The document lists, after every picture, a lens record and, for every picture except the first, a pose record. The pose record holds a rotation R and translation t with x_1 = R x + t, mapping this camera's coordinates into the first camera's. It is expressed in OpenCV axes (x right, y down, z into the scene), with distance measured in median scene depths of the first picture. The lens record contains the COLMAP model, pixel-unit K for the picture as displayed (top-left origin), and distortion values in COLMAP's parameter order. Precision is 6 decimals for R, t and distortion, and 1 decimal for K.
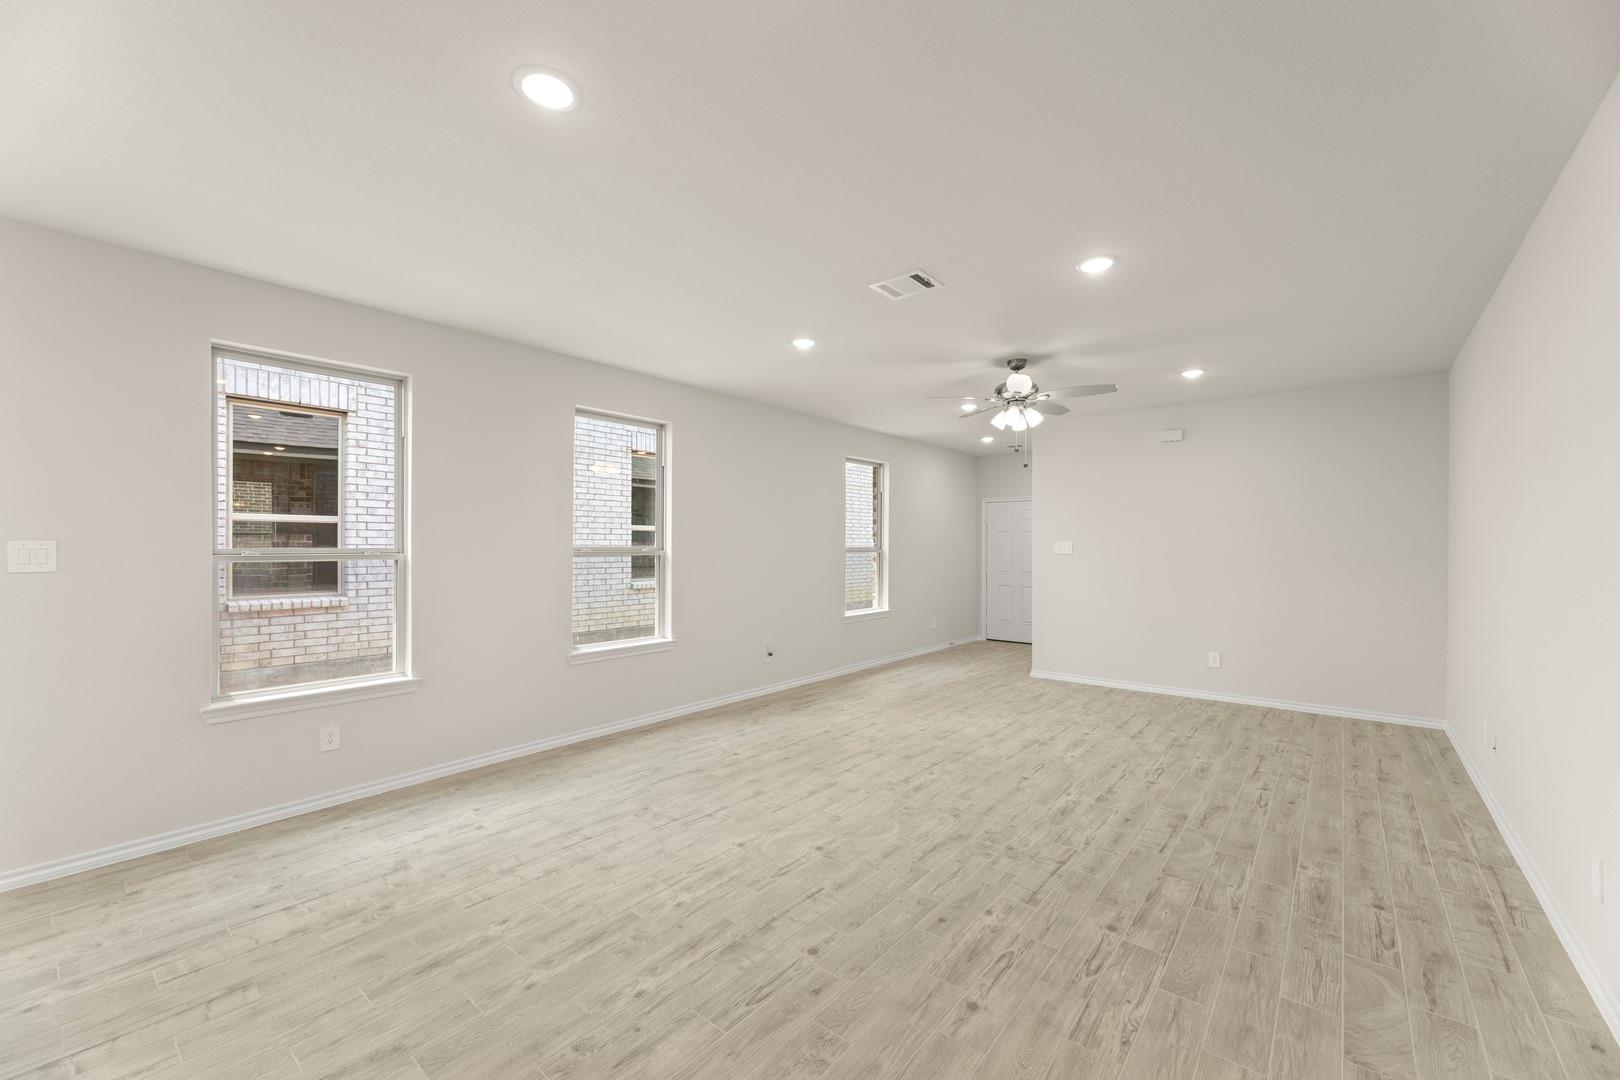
lens RADIAL K [[645.4, 0, 803.0], [0, 645.4, 549.2], [0, 0, 1]] dist [0.000537, -0.000192]
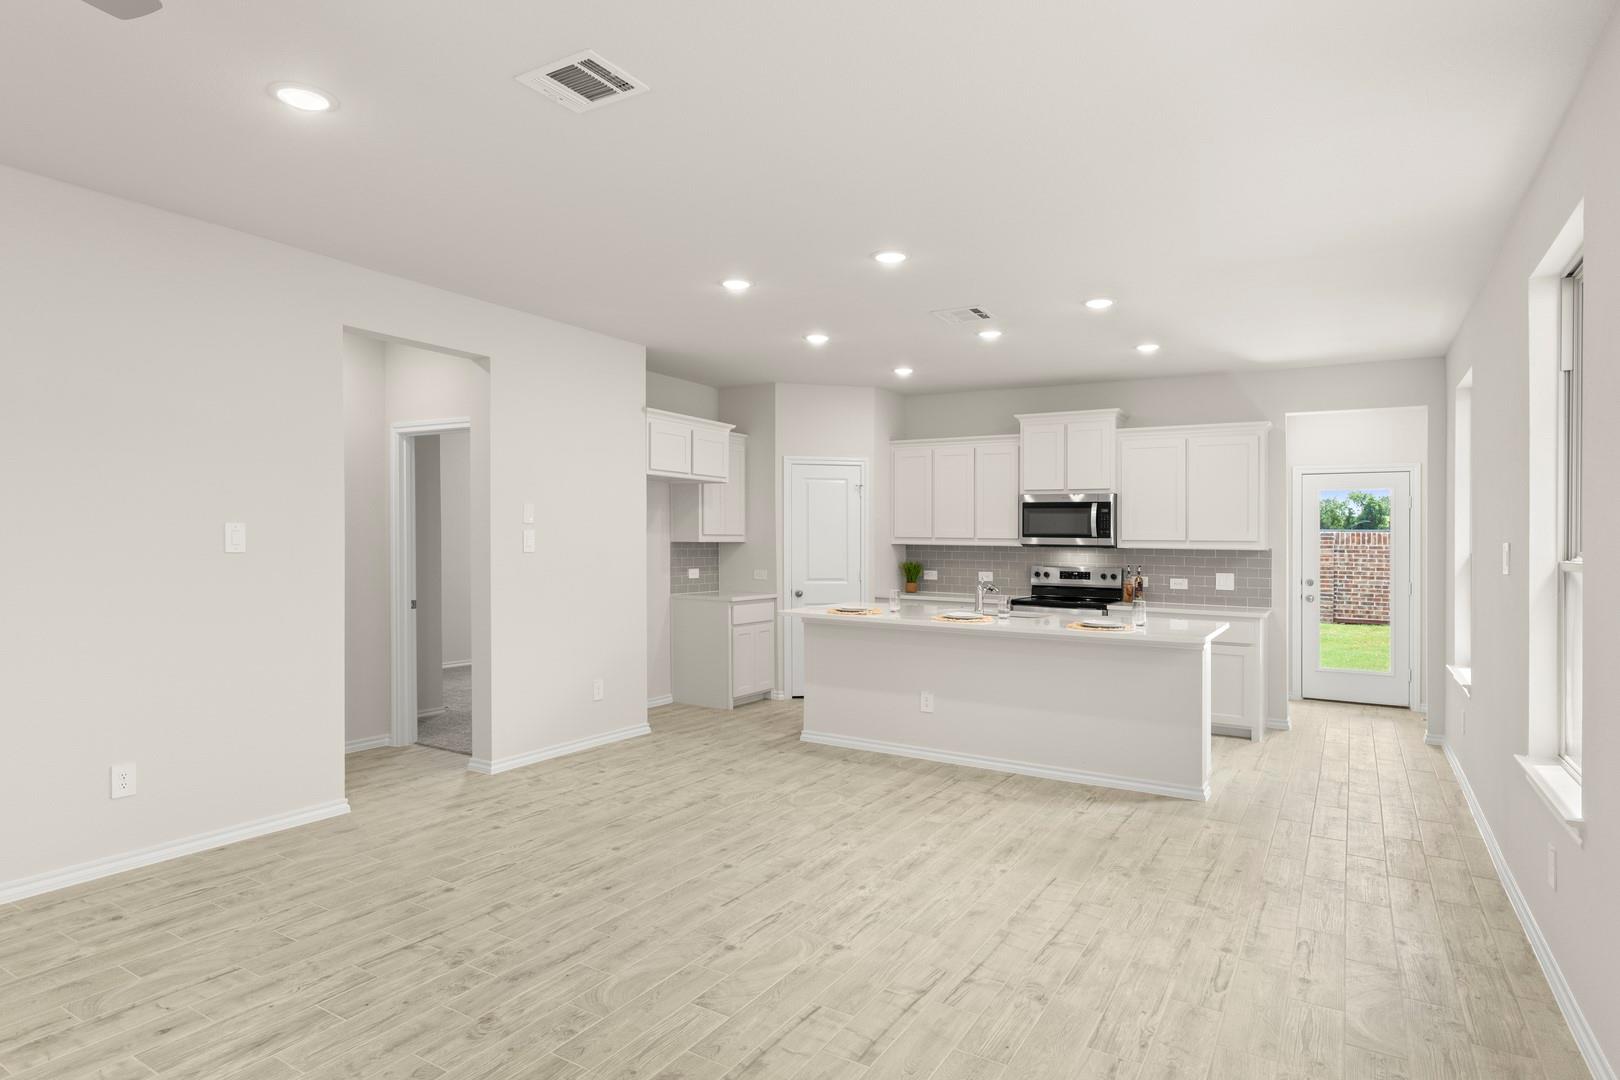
lens RADIAL K [[890.3, 0, 770.0], [0, 890.3, 522.8], [0, 0, 1]] dist [-0.000824, -0.000689]
pose [[-0.993880, -0.016301, -0.109259, 0.075991], [-0.014844, 0.999790, -0.014136, -0.002476], [0.109466, -0.012427, -0.993913, 1.557930]]
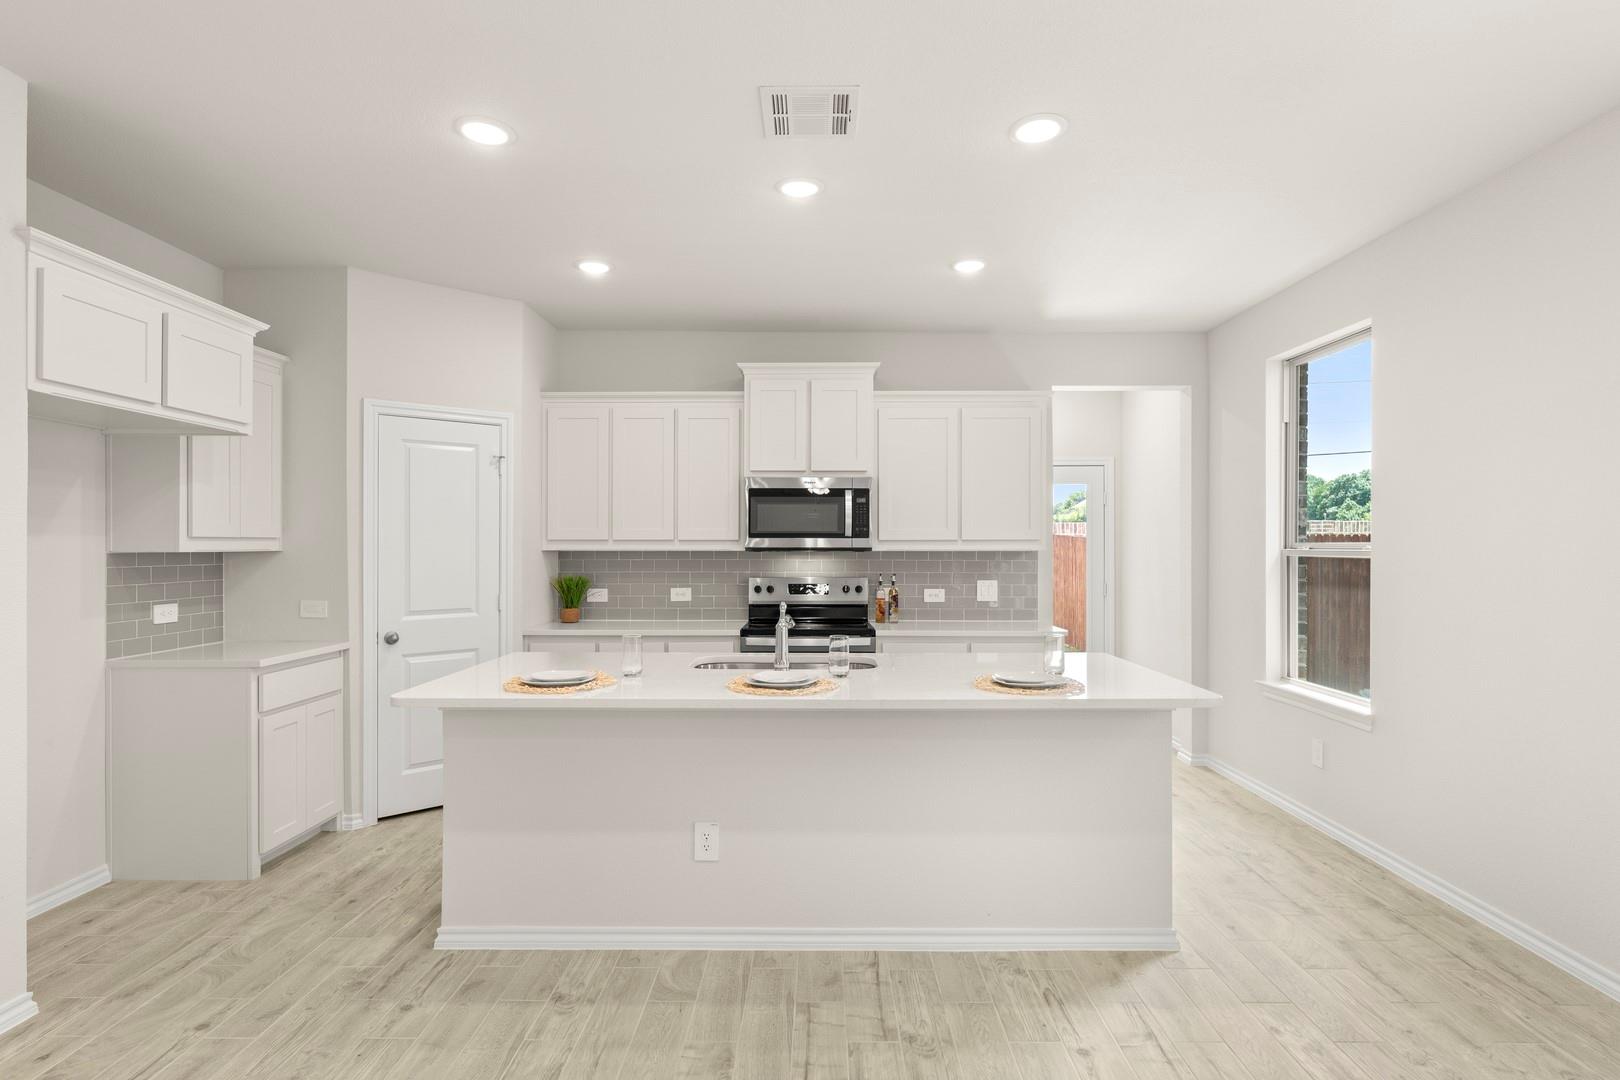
lens RADIAL K [[848.4, 0, 801.9], [0, 848.4, 524.8], [0, 0, 1]] dist [-0.001219, 0.000563]
pose [[-0.782300, -0.017630, -0.622652, 0.062187], [-0.003514, 0.999708, -0.023891, 0.003950], [0.622892, -0.016502, -0.782134, 0.775592]]
